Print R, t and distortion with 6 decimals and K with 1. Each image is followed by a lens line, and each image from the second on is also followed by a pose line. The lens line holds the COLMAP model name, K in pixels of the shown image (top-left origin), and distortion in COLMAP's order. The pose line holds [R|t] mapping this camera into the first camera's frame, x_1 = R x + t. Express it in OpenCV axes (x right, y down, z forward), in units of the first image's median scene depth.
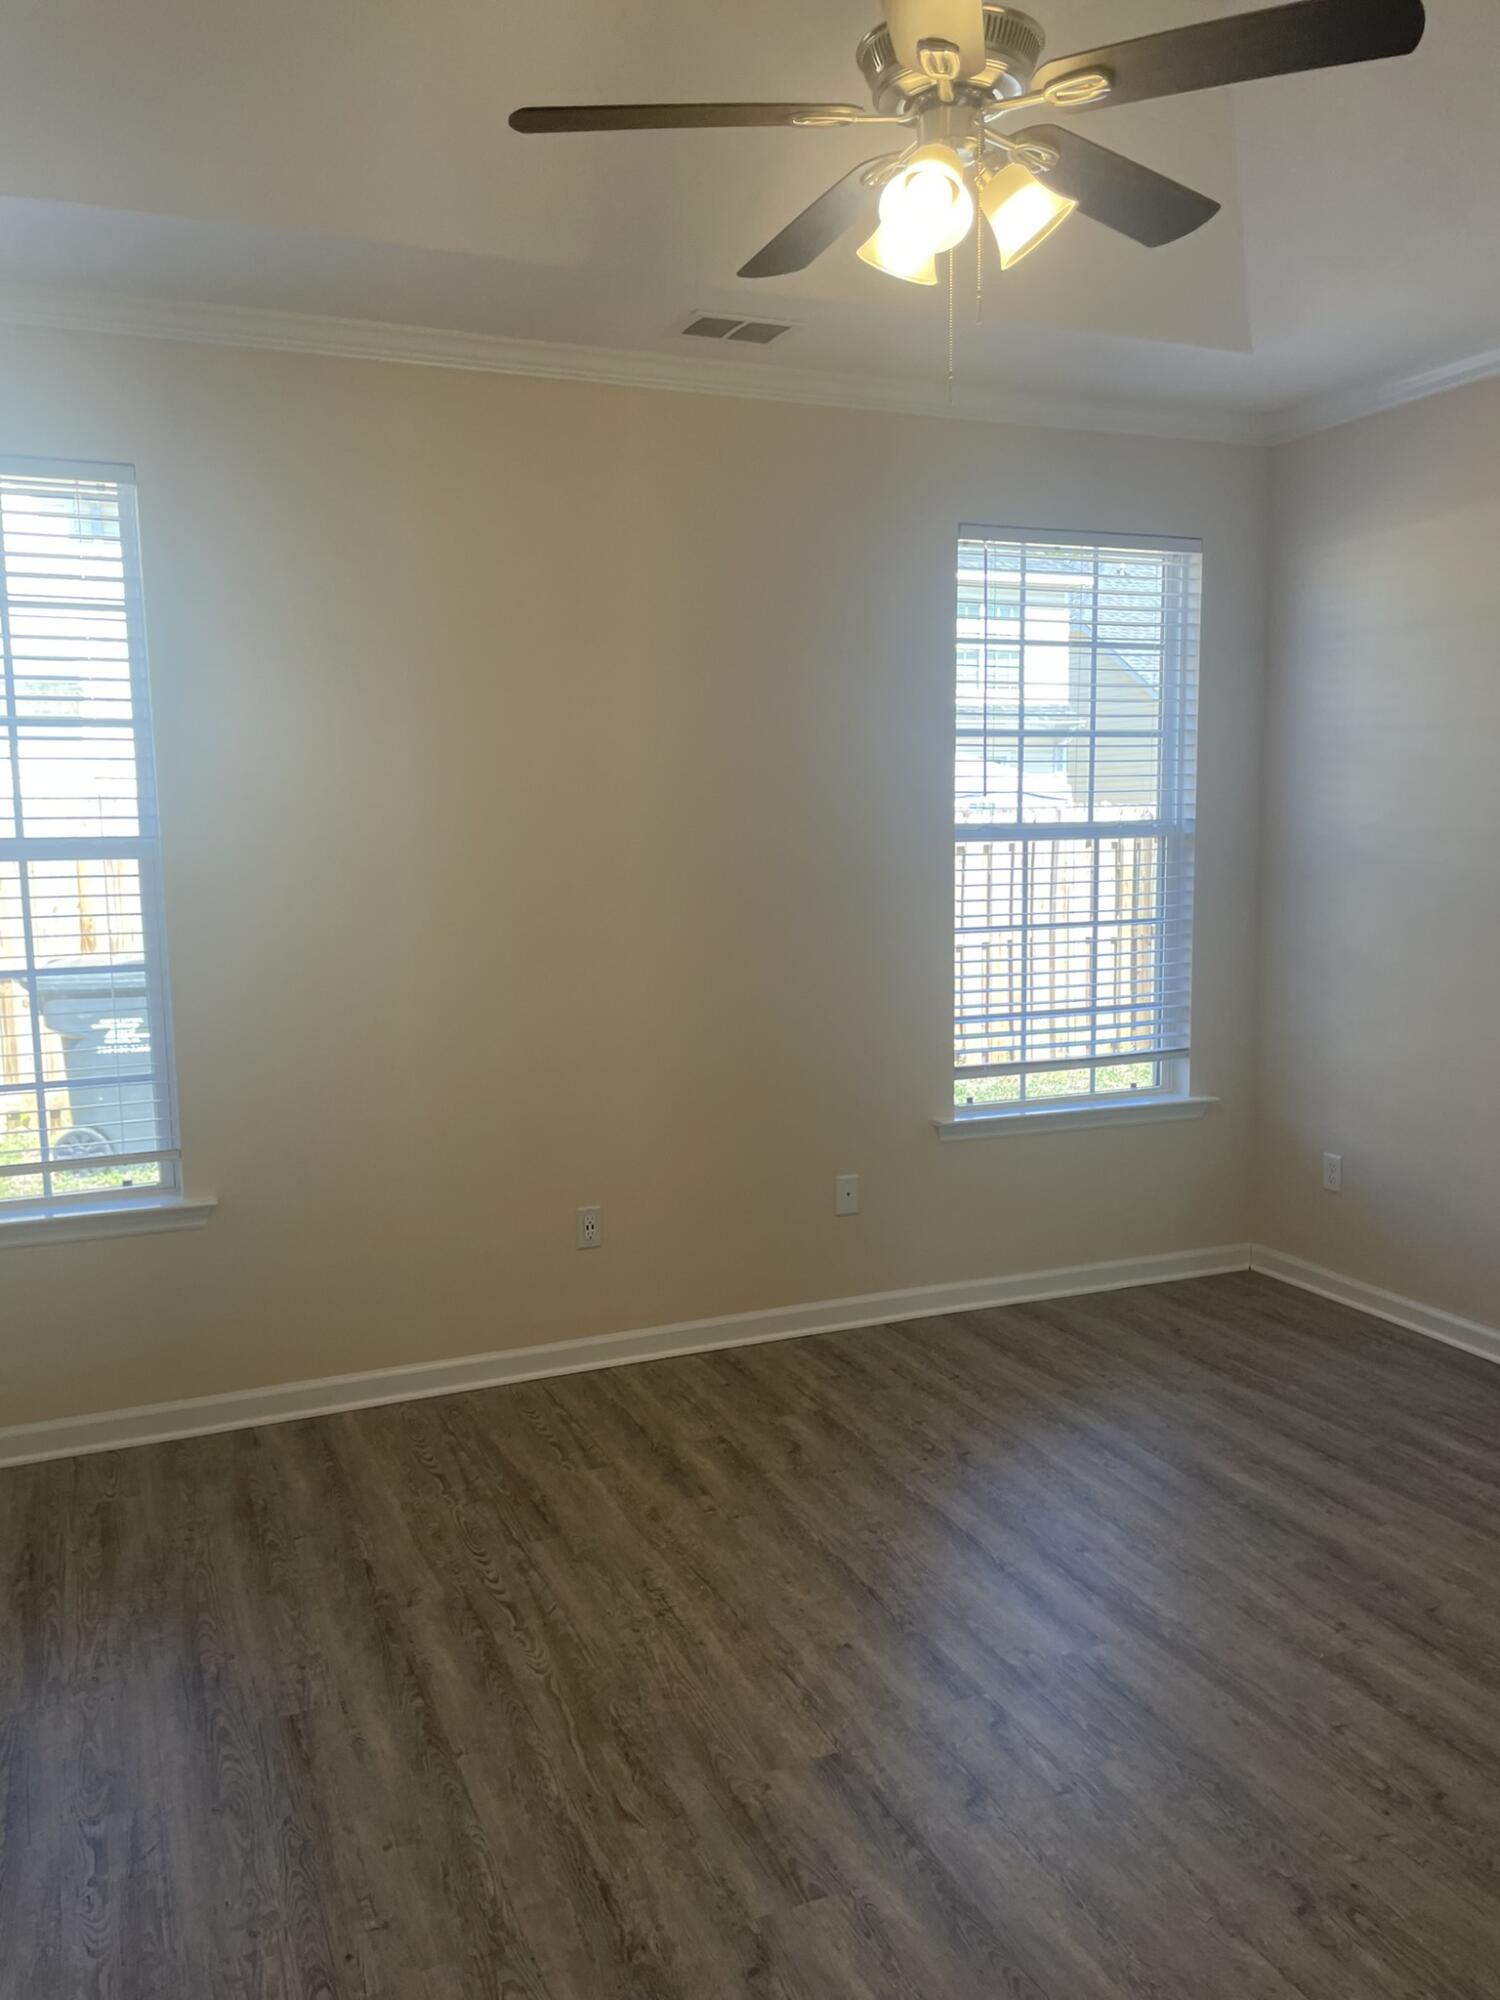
lens RADIAL K [[1519.4, 0, 743.1], [0, 1519.4, 1010.5], [0, 0, 1]] dist [0.073527, -0.109104]
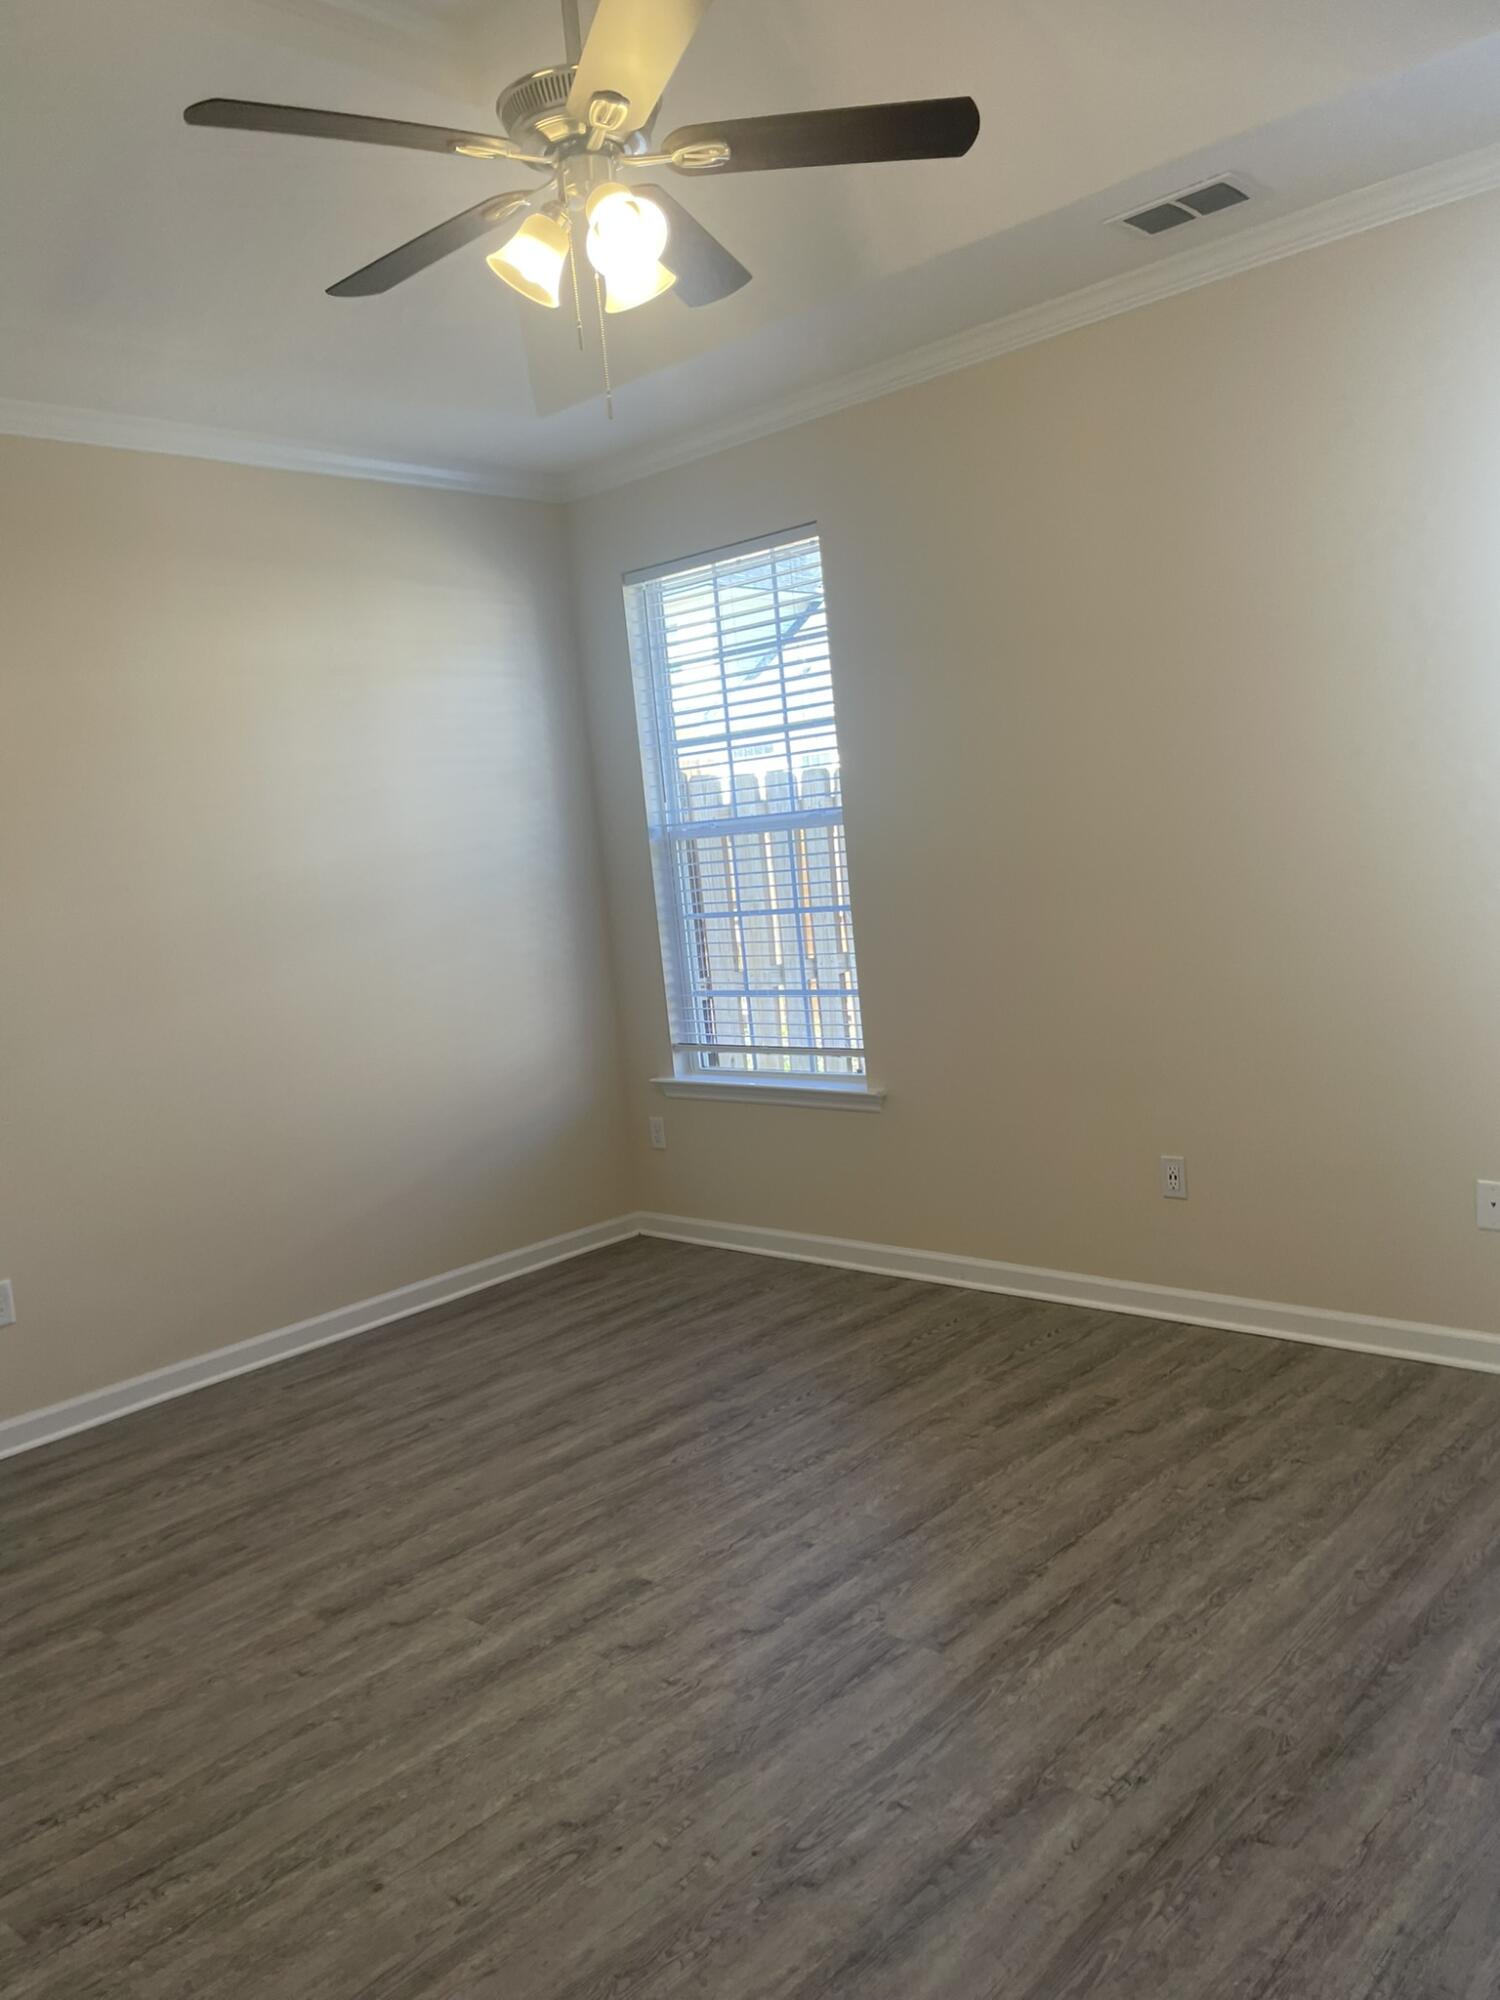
lens RADIAL K [[1519.4, 0, 743.1], [0, 1519.4, 1010.5], [0, 0, 1]] dist [0.073527, -0.109104]
pose [[0.425413, 0.082238, -0.901255, 0.868702], [-0.030843, 0.996602, 0.076379, -0.042403], [0.904474, -0.004696, 0.426503, 0.426653]]
